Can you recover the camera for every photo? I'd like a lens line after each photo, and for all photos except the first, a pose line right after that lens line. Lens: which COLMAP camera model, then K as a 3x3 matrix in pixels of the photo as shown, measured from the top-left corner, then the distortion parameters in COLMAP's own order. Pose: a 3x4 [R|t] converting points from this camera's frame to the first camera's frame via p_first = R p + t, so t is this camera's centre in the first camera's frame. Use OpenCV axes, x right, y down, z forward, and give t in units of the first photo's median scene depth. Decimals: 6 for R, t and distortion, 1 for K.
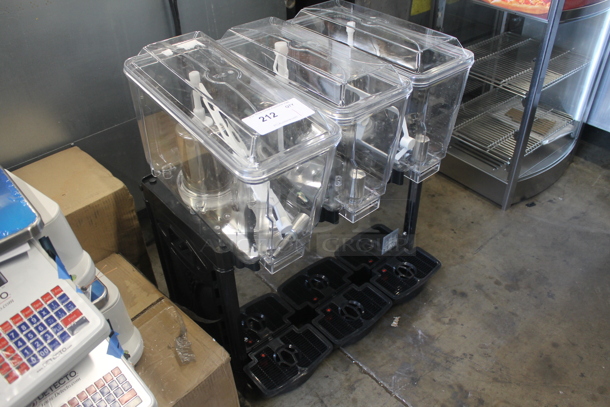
lens RADIAL K [[515.2, 0, 305.0], [0, 515.2, 203.5], [0, 0, 1]] dist [-0.155988, 0.130359]
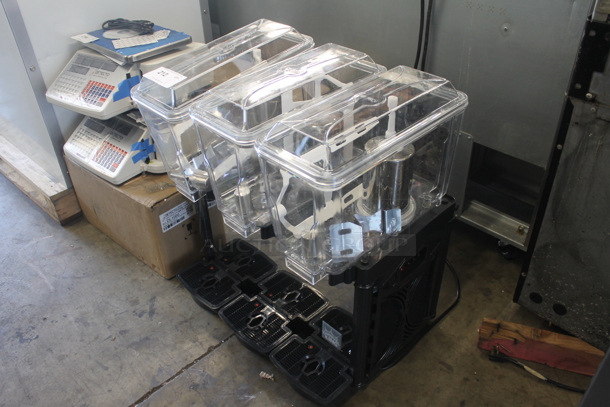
lens RADIAL K [[515.2, 0, 305.0], [0, 515.2, 203.5], [0, 0, 1]] dist [-0.155988, 0.130359]
pose [[0.061378, 0.596086, -0.800571, 0.782912], [-0.594764, 0.665970, 0.450266, -0.477082], [0.801554, 0.448515, 0.395406, 0.550343]]
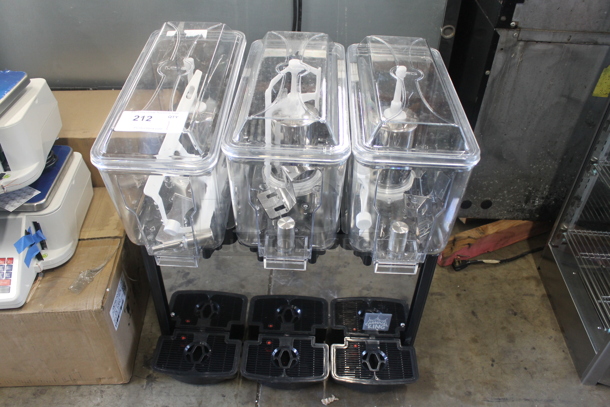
lens RADIAL K [[515.2, 0, 305.0], [0, 515.2, 203.5], [0, 0, 1]] dist [-0.155988, 0.130359]
pose [[0.731557, 0.451821, -0.510571, 0.455536], [-0.444932, 0.883812, 0.144605, -0.184161], [0.516585, 0.121383, 0.847588, 0.199771]]
